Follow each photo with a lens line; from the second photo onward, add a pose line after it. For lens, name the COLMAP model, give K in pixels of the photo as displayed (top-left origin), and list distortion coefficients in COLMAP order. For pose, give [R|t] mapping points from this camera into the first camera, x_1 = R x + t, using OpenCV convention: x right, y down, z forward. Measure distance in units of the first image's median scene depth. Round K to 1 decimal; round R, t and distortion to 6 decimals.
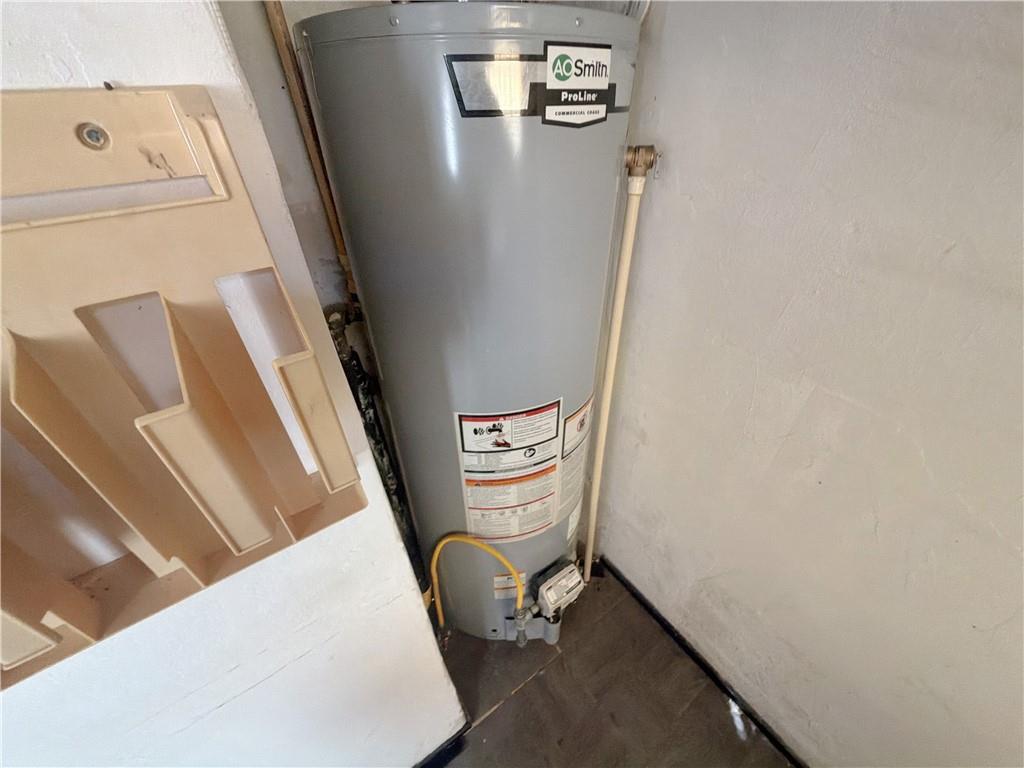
lens RADIAL K [[408.8, 0, 515.2], [0, 408.8, 386.3], [0, 0, 1]] dist [0.001426, 0.000256]
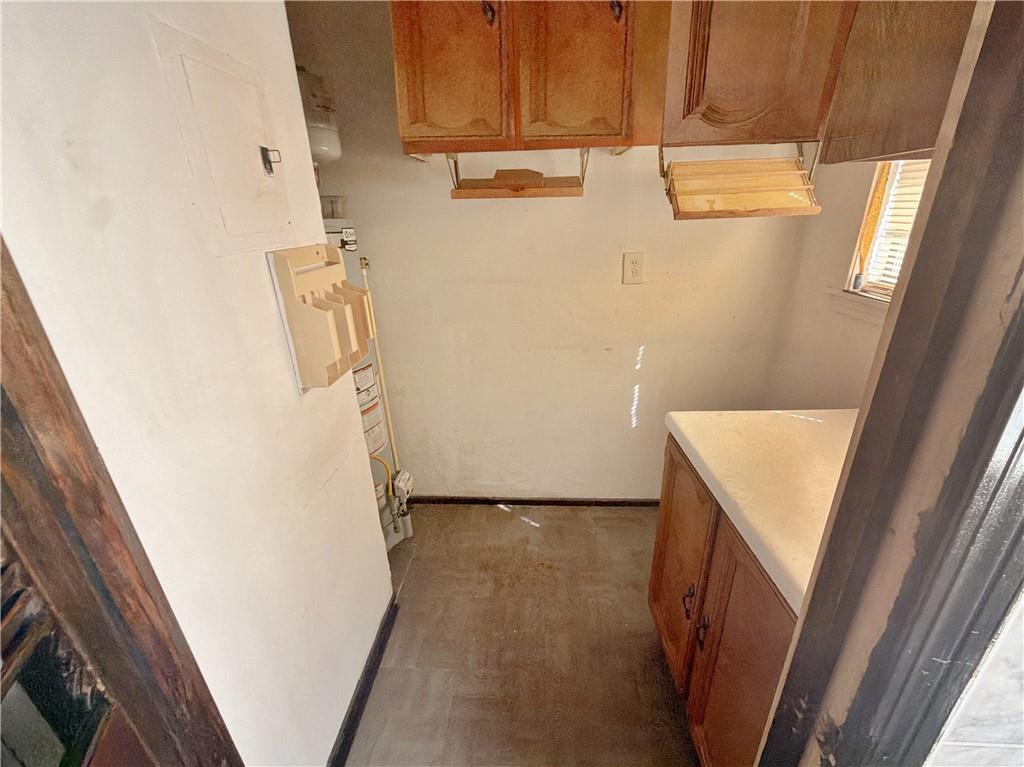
lens RADIAL K [[408.8, 0, 512.8], [0, 408.8, 380.4], [0, 0, 1]] dist [0.001426, 0.000256]
pose [[0.612614, -0.284413, 0.737437, -1.116855], [0.485867, 0.871419, -0.067540, 0.662347], [-0.623408, 0.399672, 0.672030, -0.939679]]
